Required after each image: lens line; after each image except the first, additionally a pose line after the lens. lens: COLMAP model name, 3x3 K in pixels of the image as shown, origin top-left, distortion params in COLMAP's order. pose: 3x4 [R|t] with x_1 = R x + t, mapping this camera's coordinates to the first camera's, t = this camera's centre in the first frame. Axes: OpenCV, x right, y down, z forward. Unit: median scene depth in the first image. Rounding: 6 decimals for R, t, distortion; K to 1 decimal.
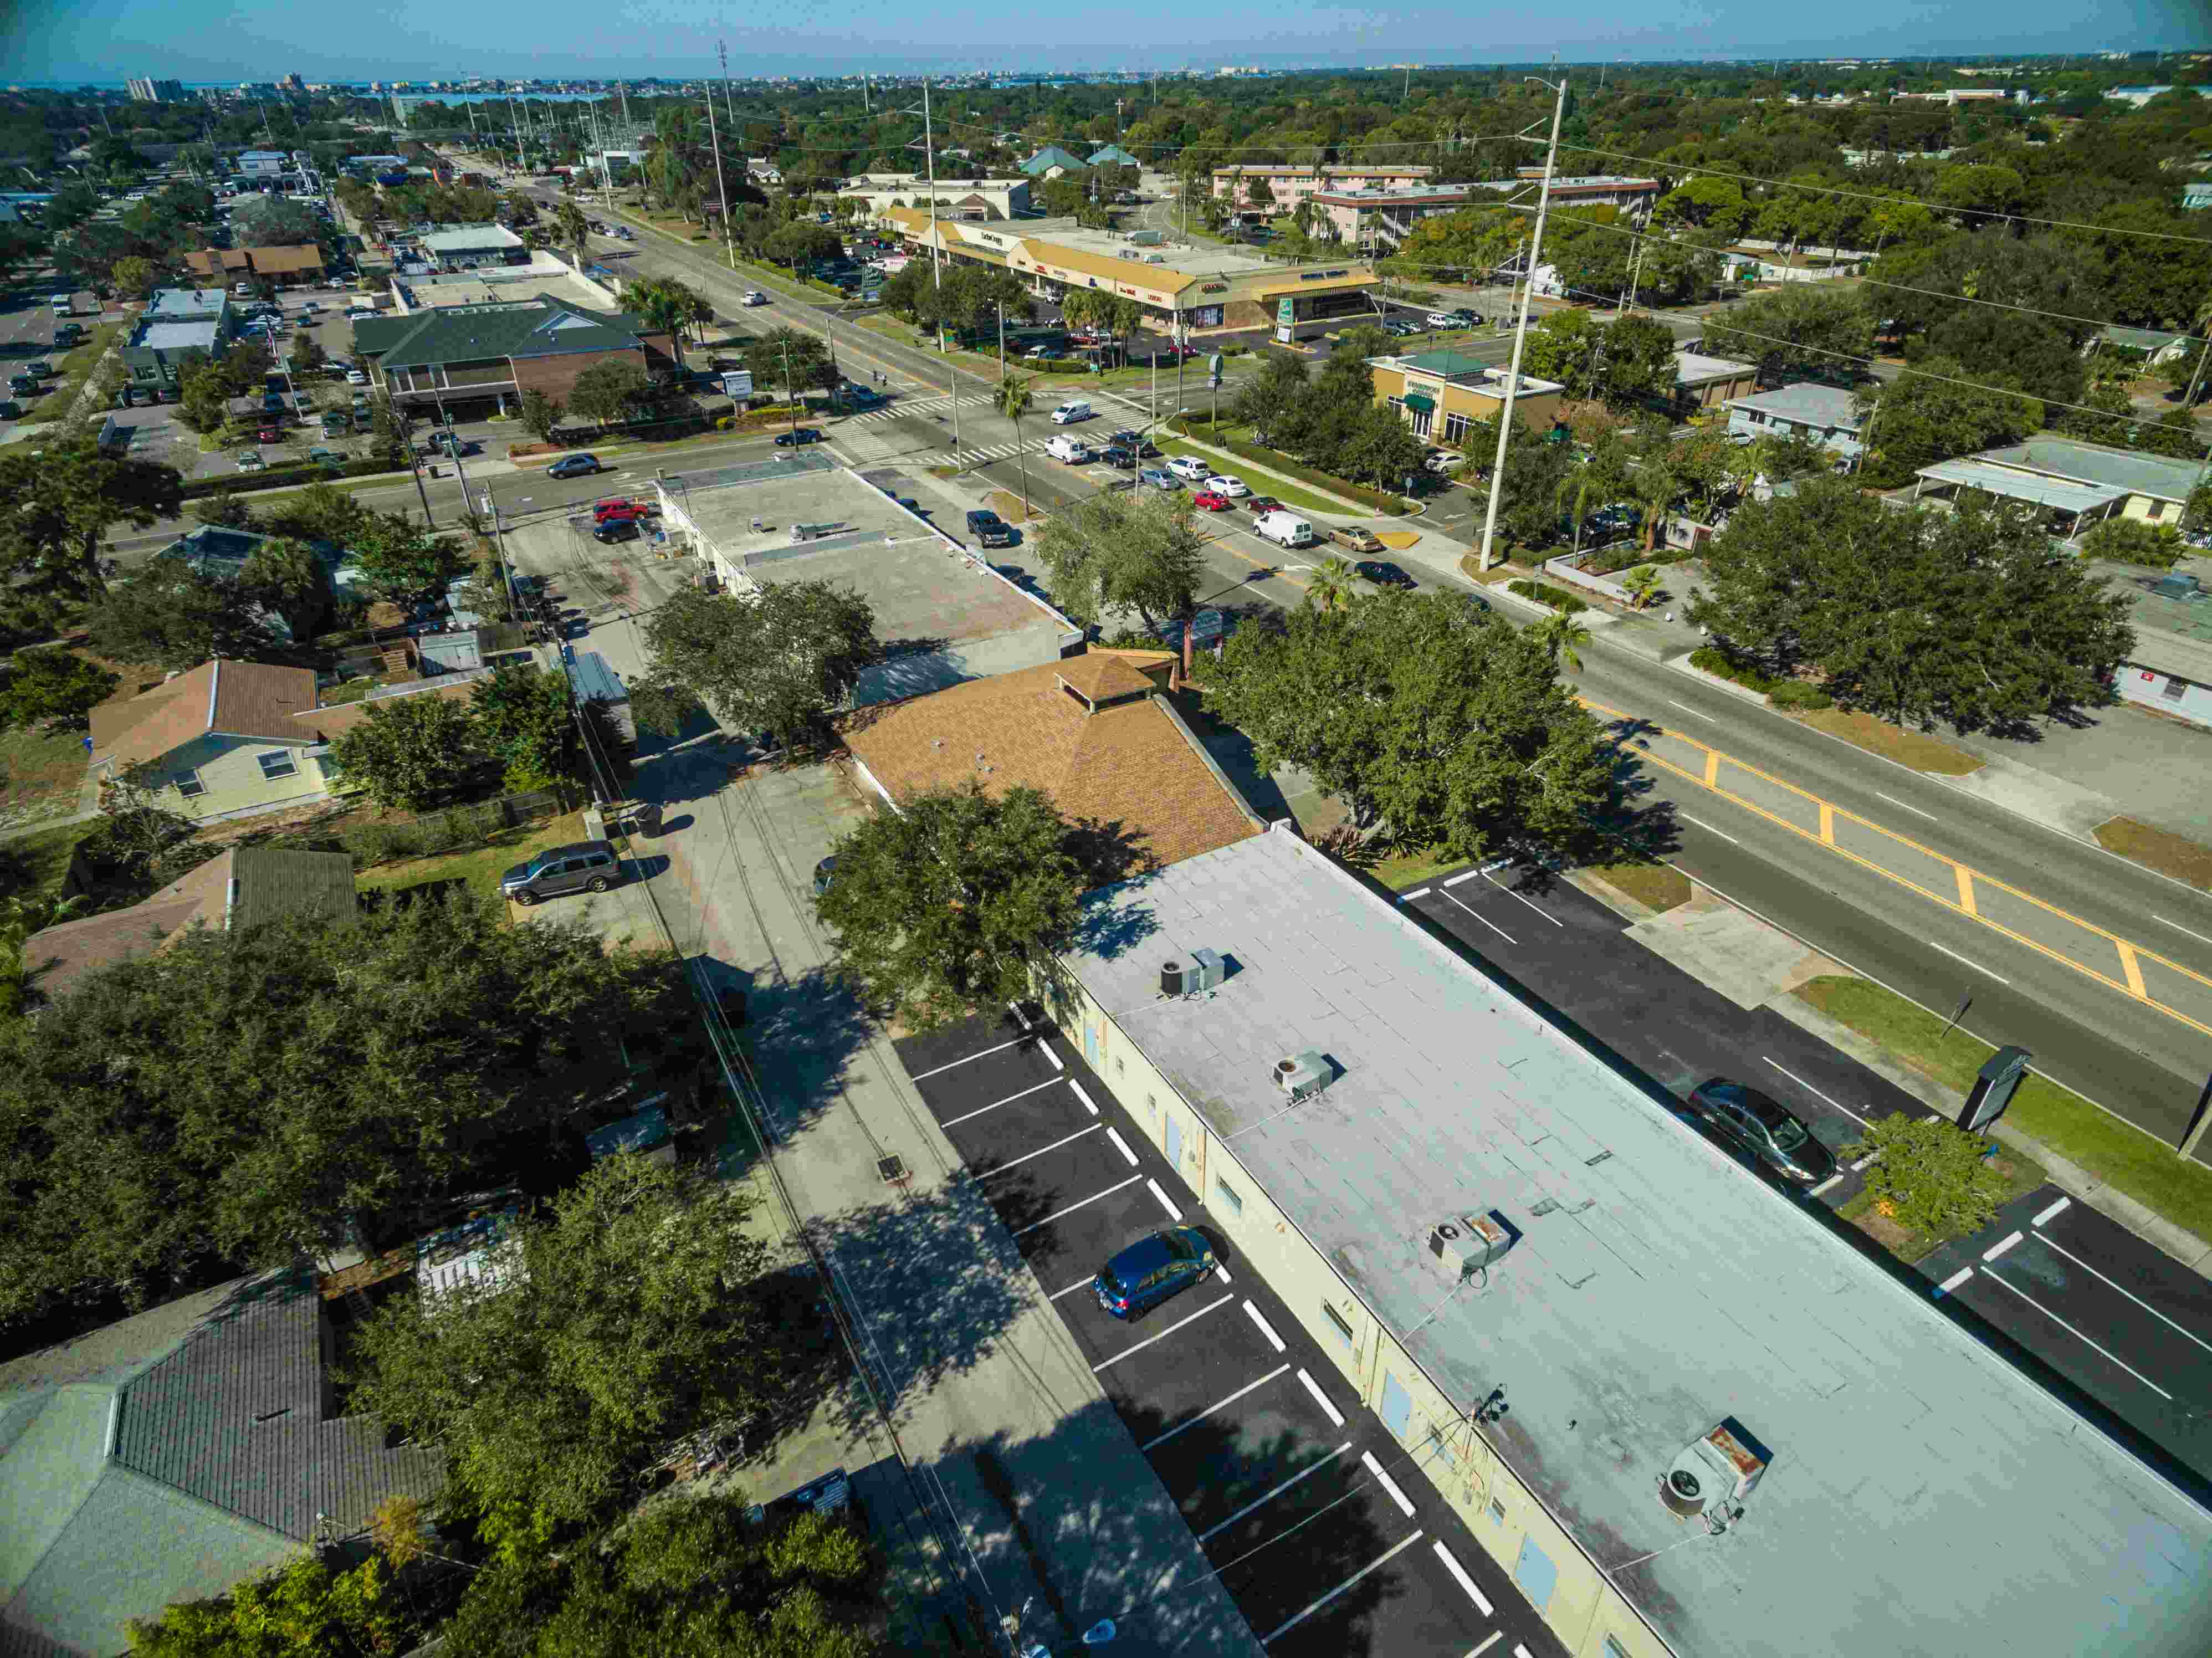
lens RADIAL K [[1248.0, 0, 1106.0], [0, 1248.0, 829.0], [0, 0, 1]] dist [0.005986, -0.003245]
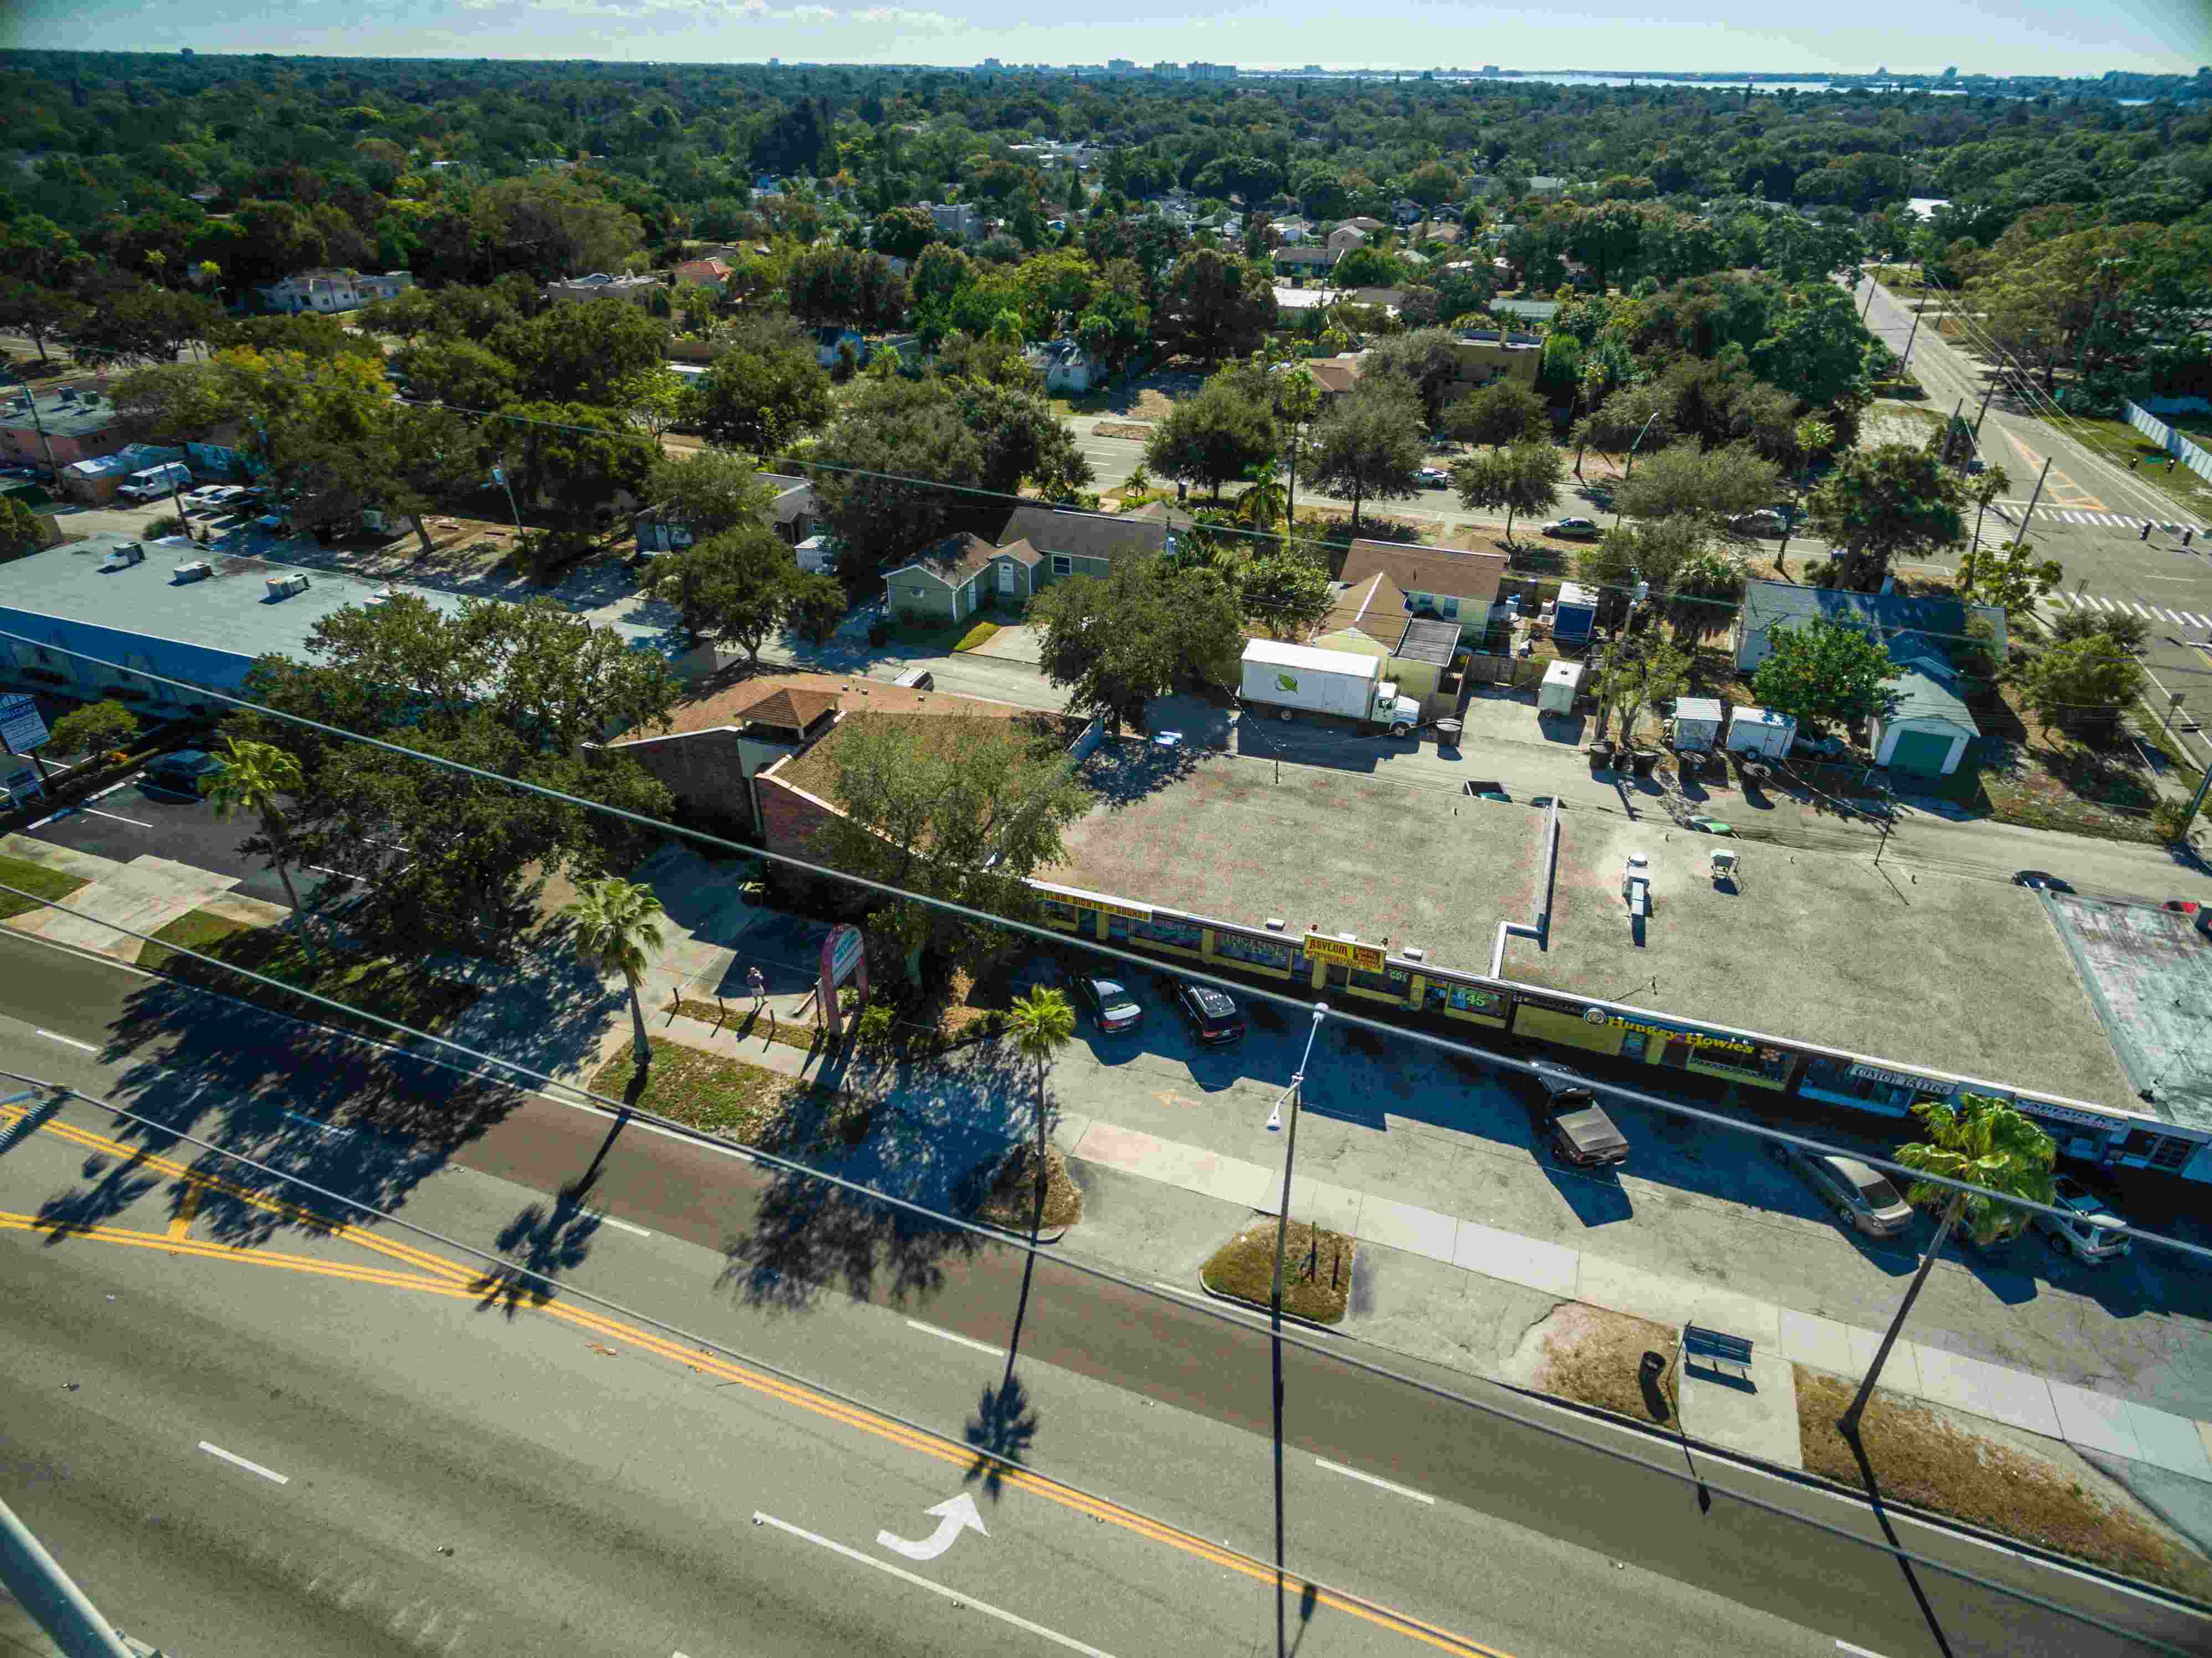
lens RADIAL K [[1232.6, 0, 1106.6], [0, 1232.6, 833.3], [0, 0, 1]] dist [0.007798, 0.000935]
pose [[-0.764743, 0.344505, -0.544504, 0.234367], [-0.333580, 0.511316, 0.792011, -0.584206], [0.551265, 0.787320, -0.276105, 0.953314]]
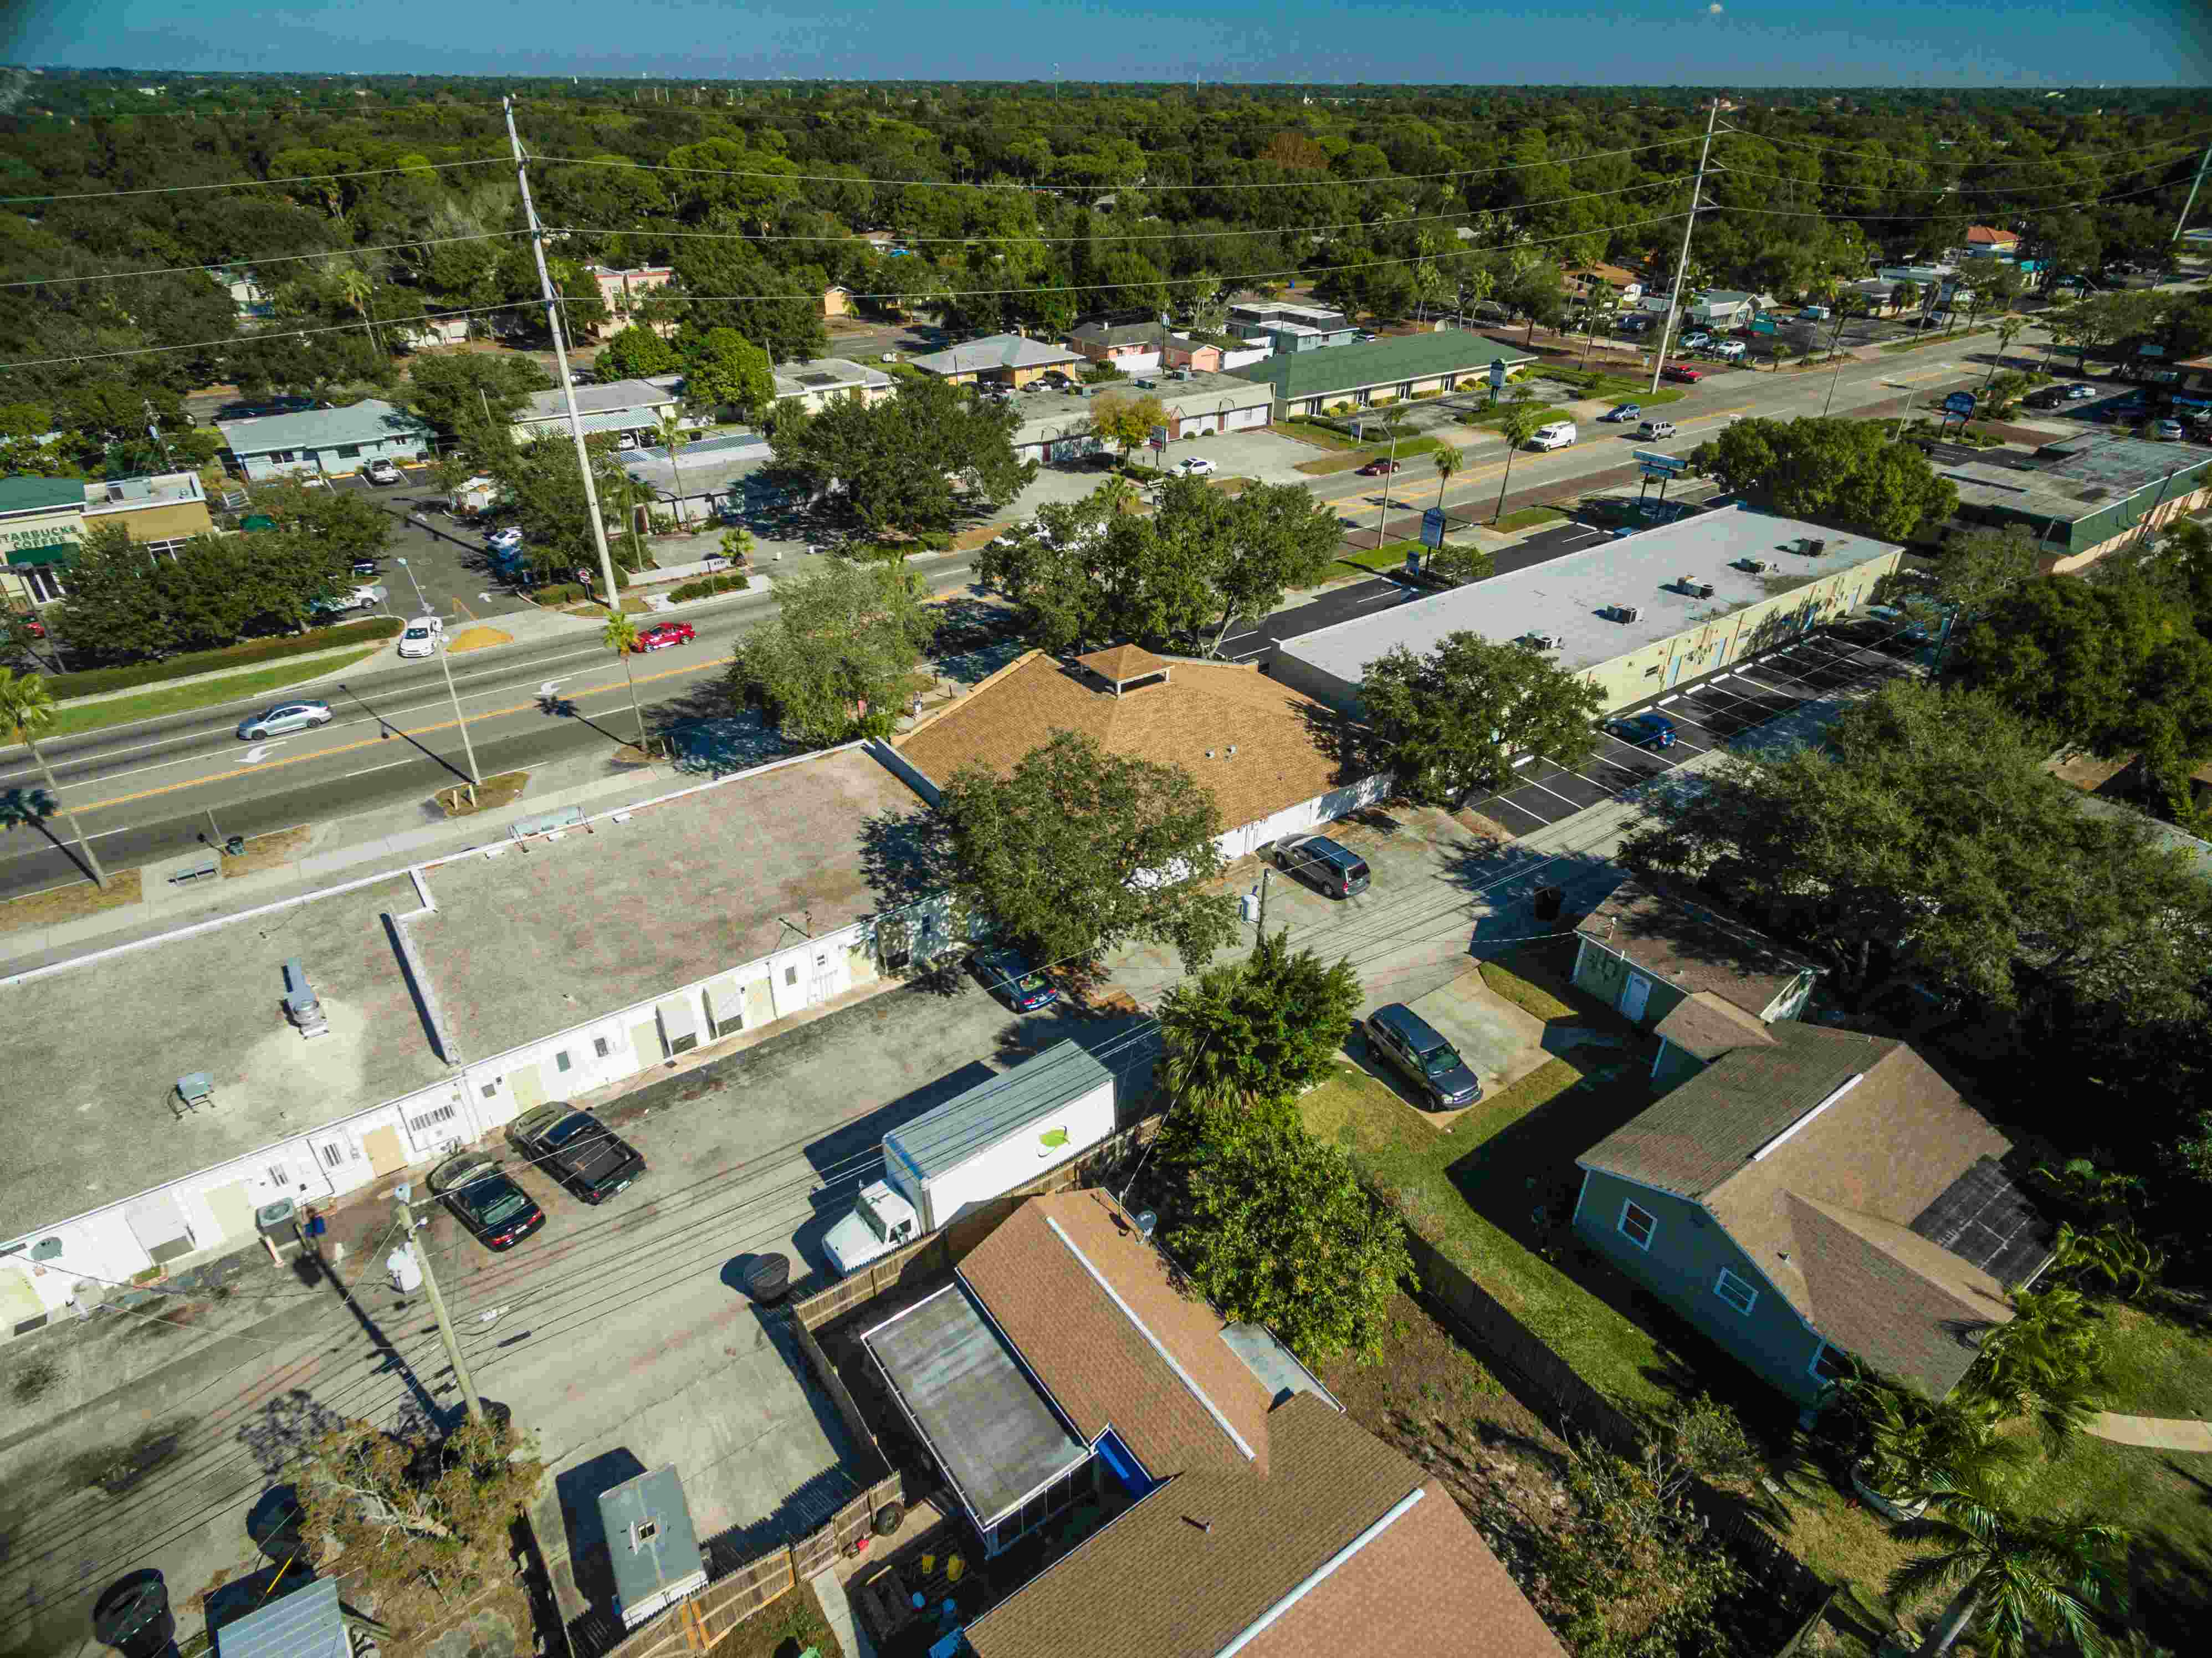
lens RADIAL K [[1223.9, 0, 1113.0], [0, 1223.9, 842.2], [0, 0, 1]] dist [0.012178, -0.001395]
pose [[-0.113859, -0.511305, 0.851824, -0.618929], [0.509178, 0.706201, 0.491954, -0.340304], [-0.853097, 0.489743, 0.179937, 0.579263]]
